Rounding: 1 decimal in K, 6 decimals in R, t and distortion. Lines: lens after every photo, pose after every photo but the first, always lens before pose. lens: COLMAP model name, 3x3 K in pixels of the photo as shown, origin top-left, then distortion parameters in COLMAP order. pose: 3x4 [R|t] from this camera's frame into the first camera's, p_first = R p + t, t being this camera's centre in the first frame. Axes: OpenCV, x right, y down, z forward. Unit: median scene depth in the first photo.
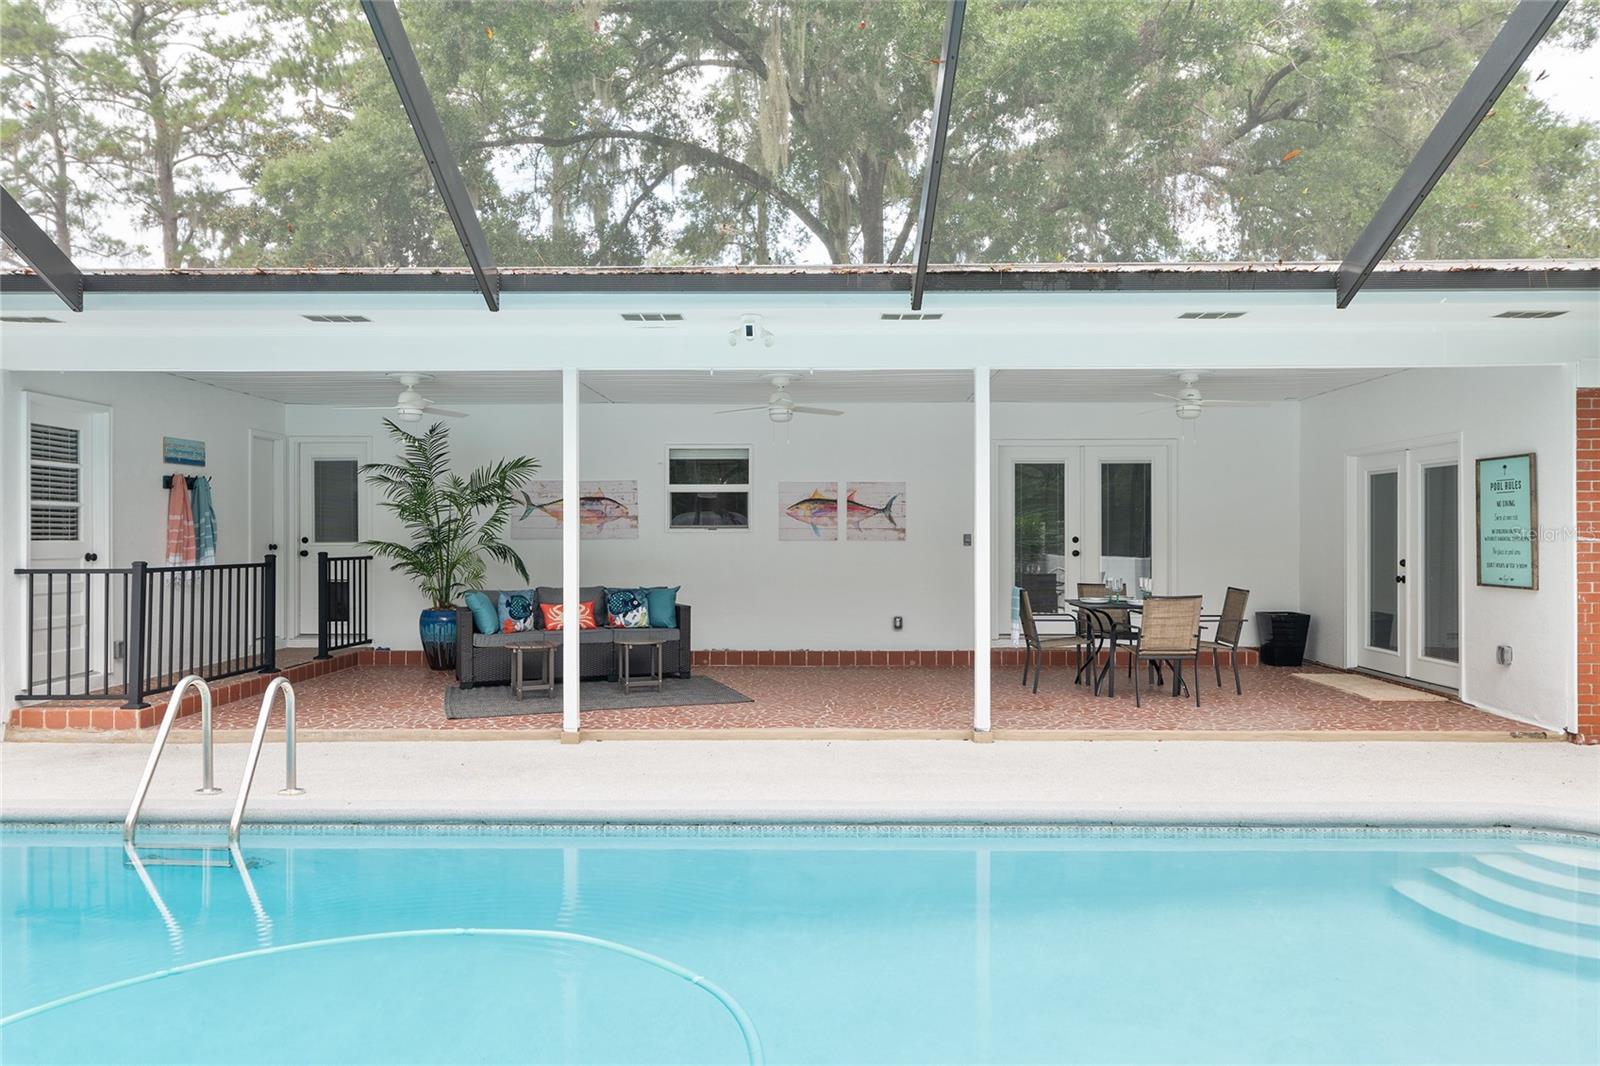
lens RADIAL K [[1116.4, 0, 800.0], [0, 1116.4, 533.0], [0, 0, 1]] dist [0.003134, 0.000749]
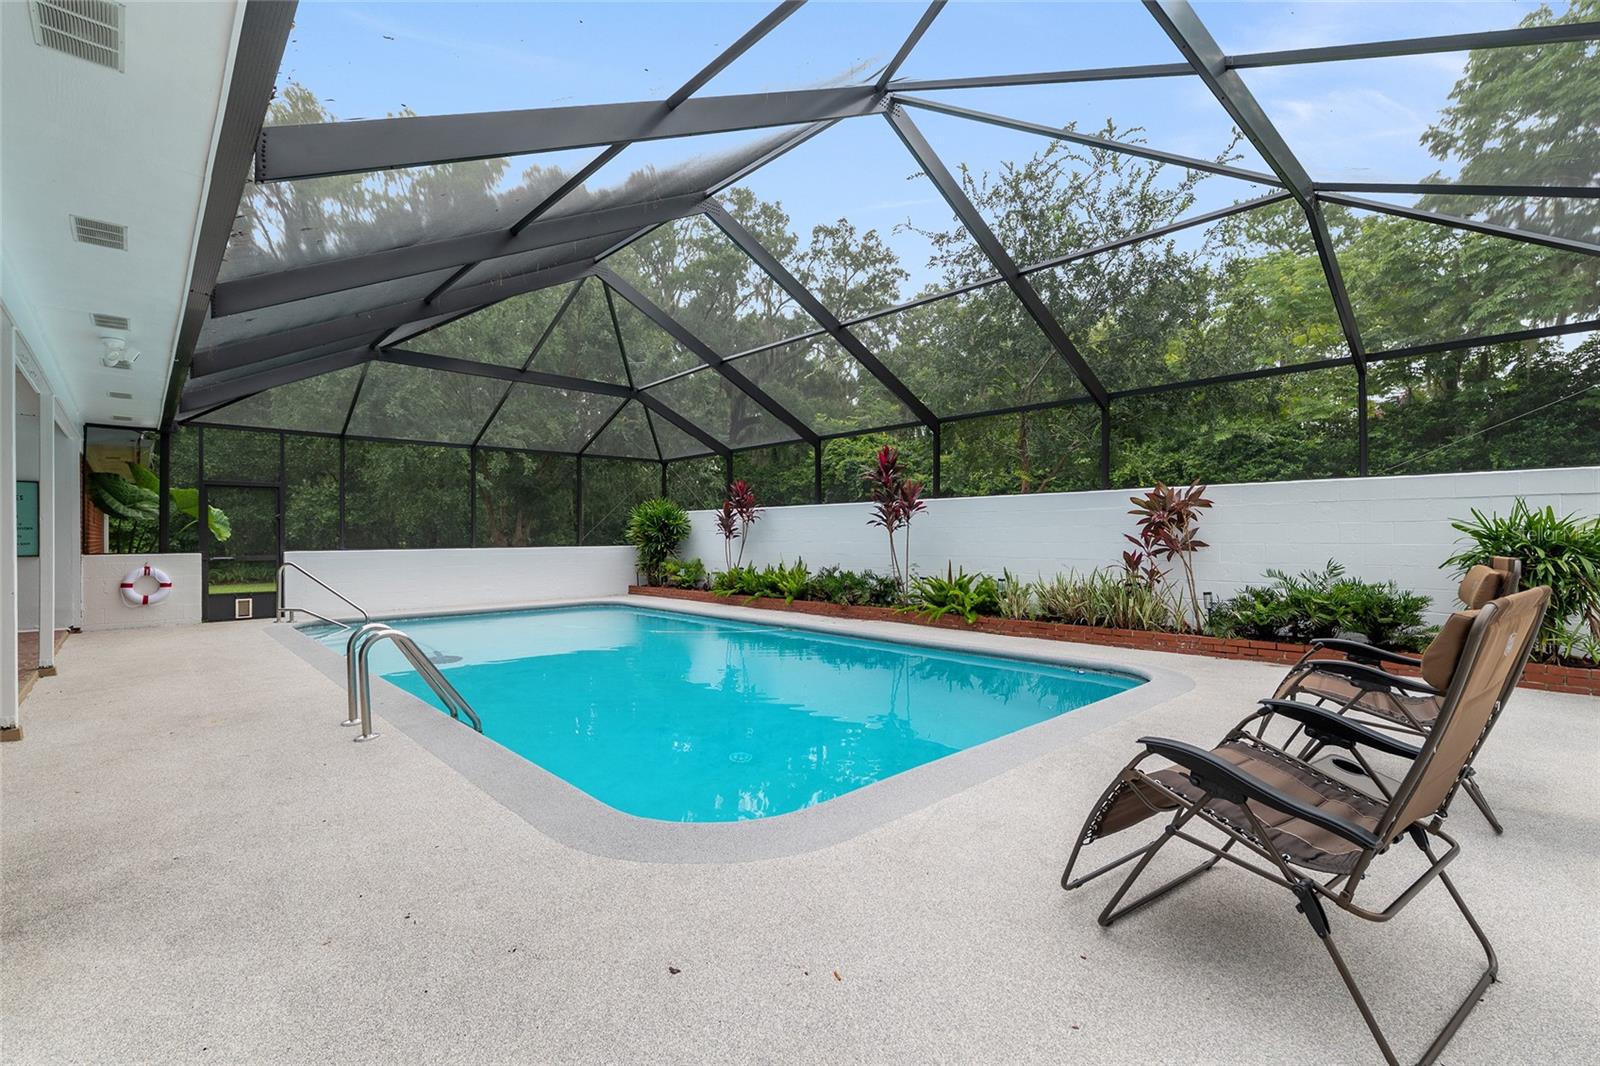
lens RADIAL K [[711.3, 0, 800.0], [0, 711.3, 533.0], [0, 0, 1]] dist [-0.013016, -0.000080]
pose [[-0.691801, 0.008999, 0.722032, -0.724195], [0.007119, 0.999959, -0.005641, 0.020023], [-0.722053, 0.001238, -0.691837, 0.640304]]
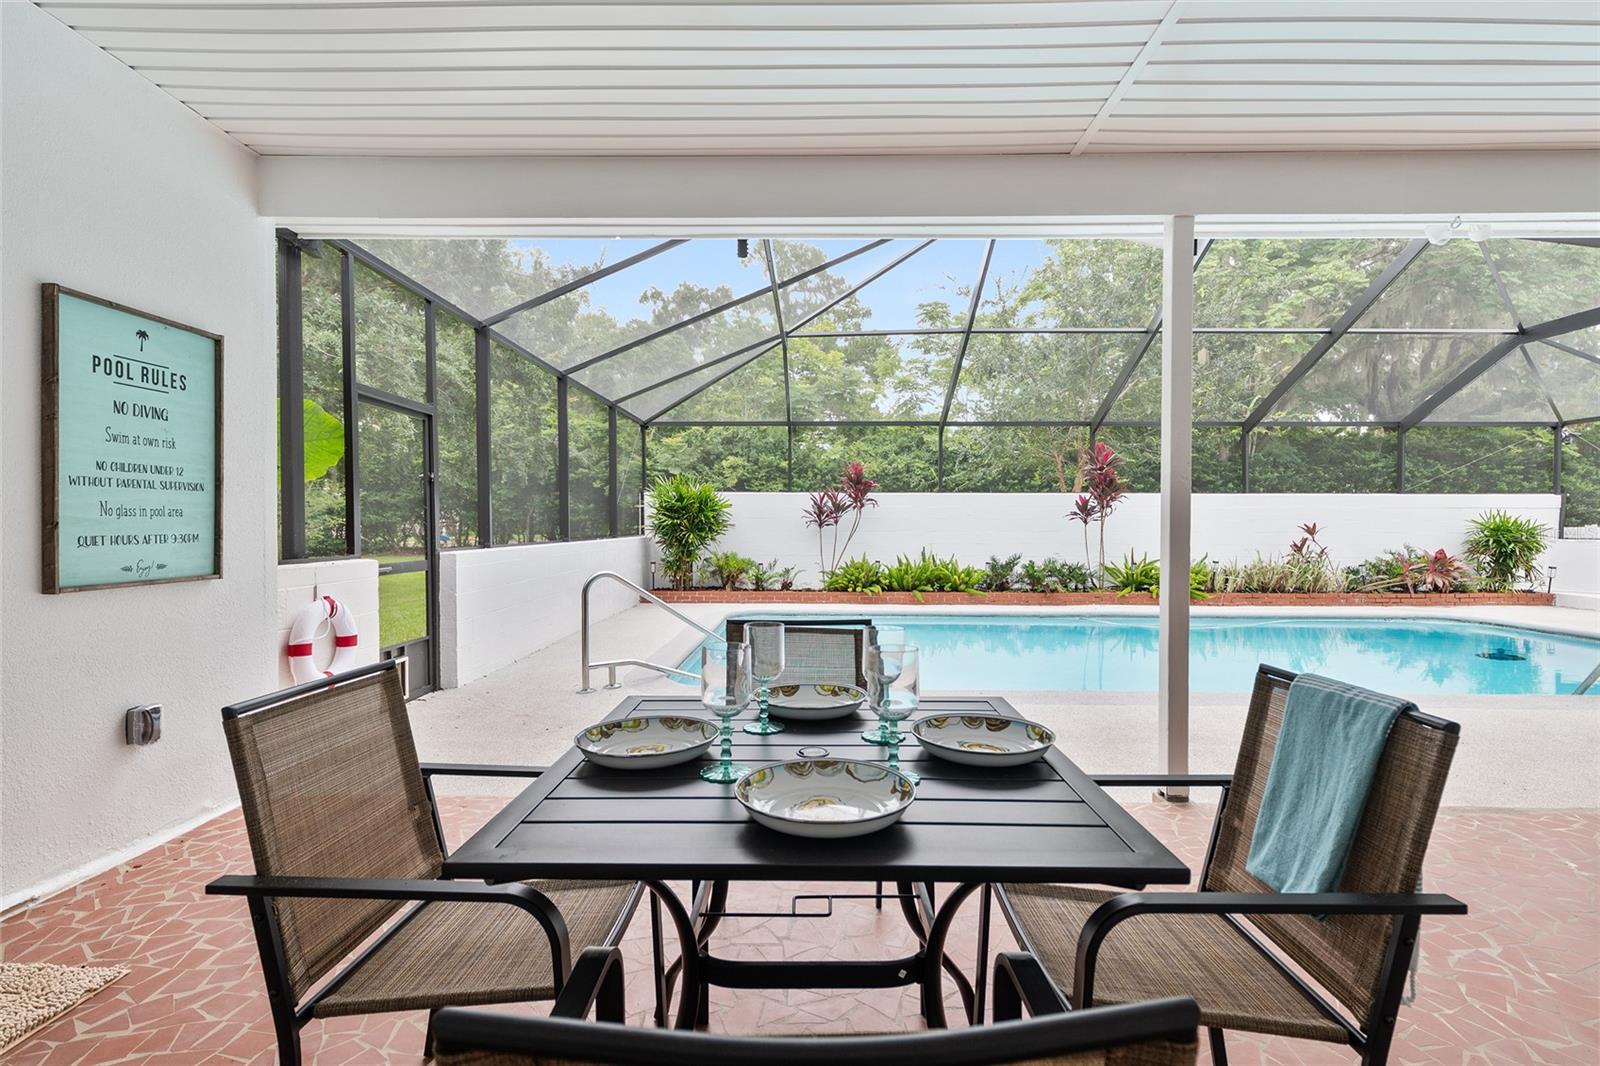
lens RADIAL K [[745.9, 0, 795.6], [0, 745.9, 536.4], [0, 0, 1]] dist [-0.001165, 0.000495]
pose [[-0.999961, -0.002444, 0.008430, 0.257329], [-0.002311, 0.999872, 0.015821, 0.016391], [-0.008467, 0.015800, -0.999839, 0.980905]]
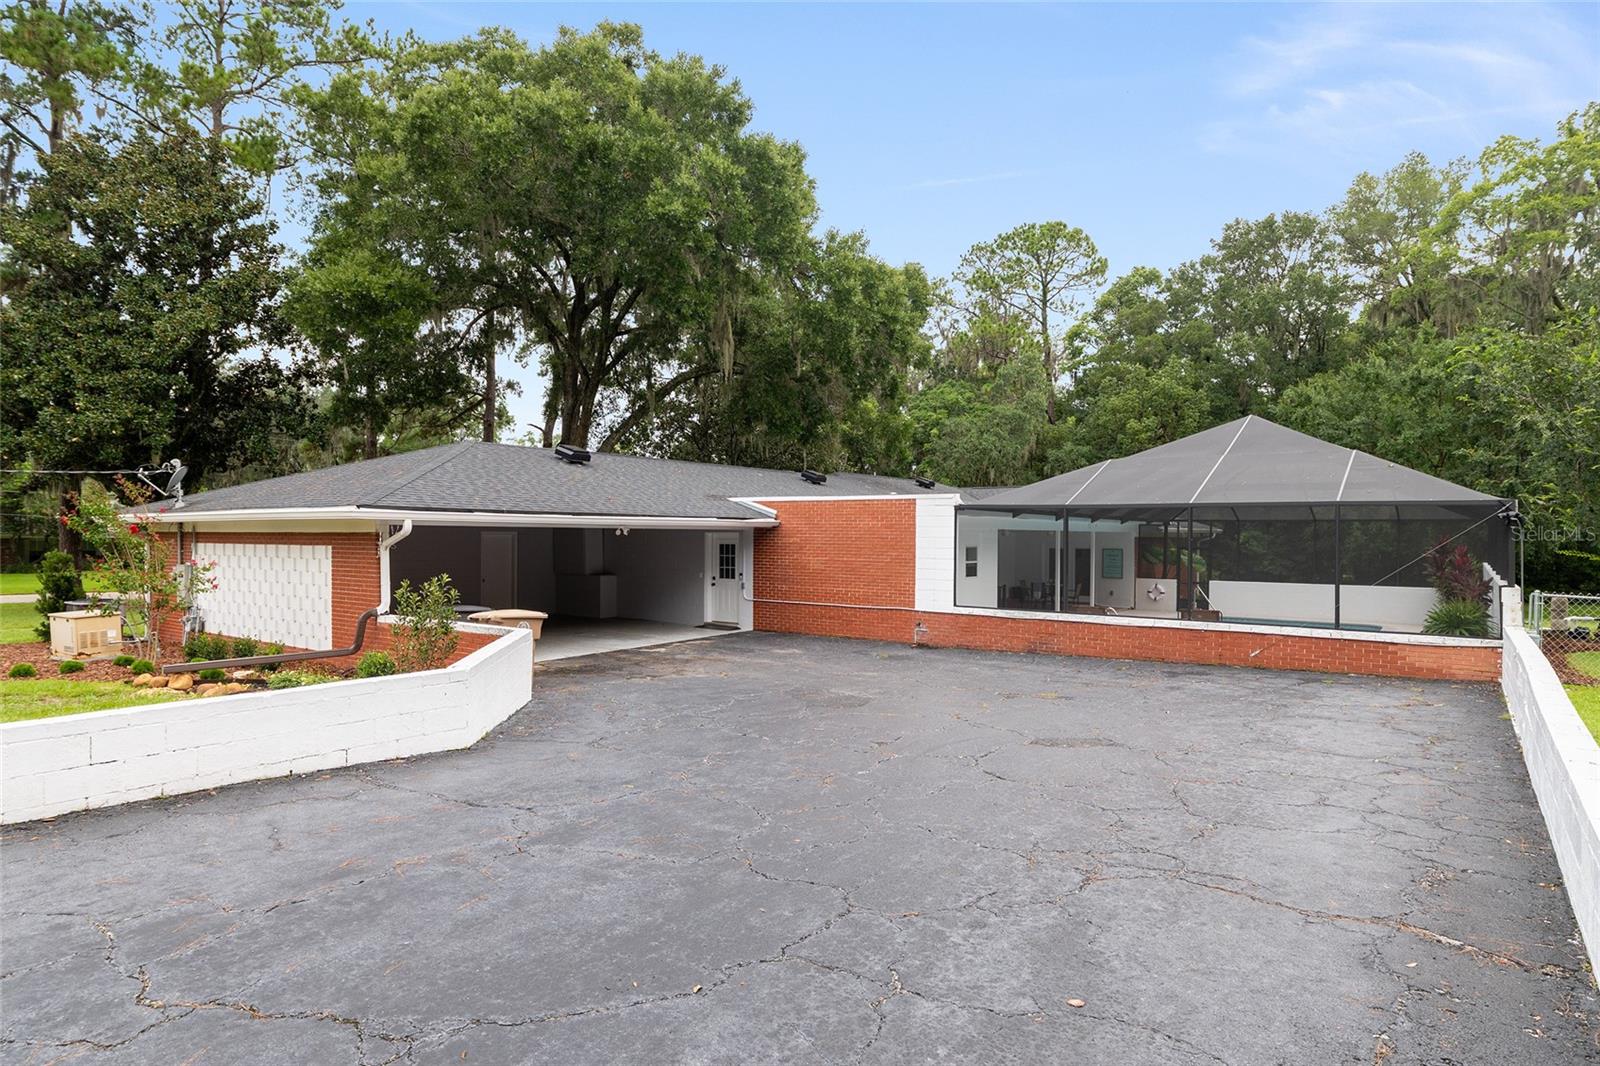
lens RADIAL K [[888.4, 0, 800.0], [0, 888.4, 533.0], [0, 0, 1]] dist [0.006046, 0.001526]
pose [[0.585349, 0.005506, 0.810763, -2.211148], [-0.012620, 0.999918, 0.002320, -0.090847], [-0.810683, -0.011590, 0.585370, -0.050143]]
